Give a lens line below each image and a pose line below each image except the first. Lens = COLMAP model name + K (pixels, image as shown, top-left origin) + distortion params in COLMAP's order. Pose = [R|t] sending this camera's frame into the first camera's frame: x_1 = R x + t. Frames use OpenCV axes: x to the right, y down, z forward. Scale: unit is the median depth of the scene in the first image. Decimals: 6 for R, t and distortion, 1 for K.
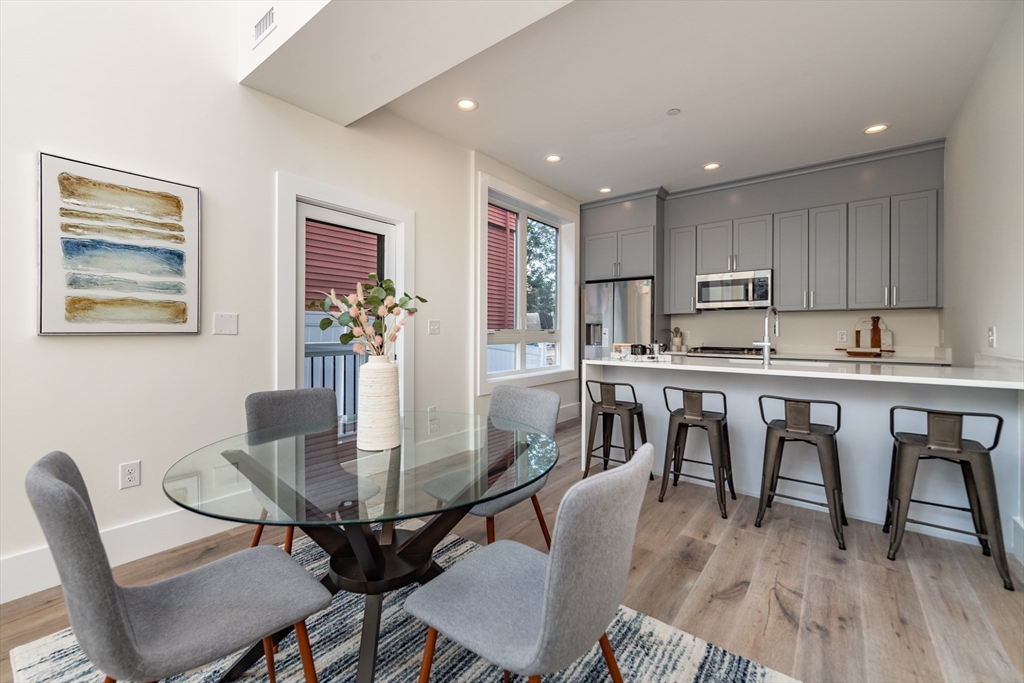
lens RADIAL K [[405.9, 0, 484.3], [0, 405.9, 330.8], [0, 0, 1]] dist [0.012531, -0.002349]
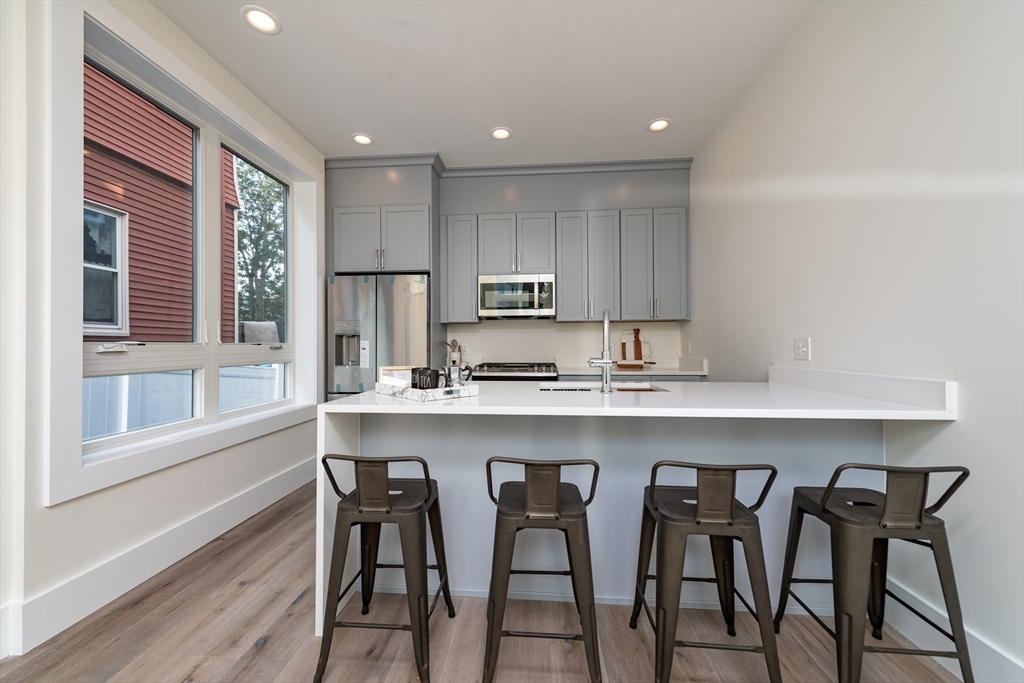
lens RADIAL K [[405.9, 0, 508.3], [0, 405.9, 342.4], [0, 0, 1]] dist [0.012531, -0.002349]
pose [[0.807265, -0.003138, 0.590180, 0.093105], [0.006285, 0.999975, -0.003280, 0.000033], [-0.590155, 0.006357, 0.807265, 0.317504]]
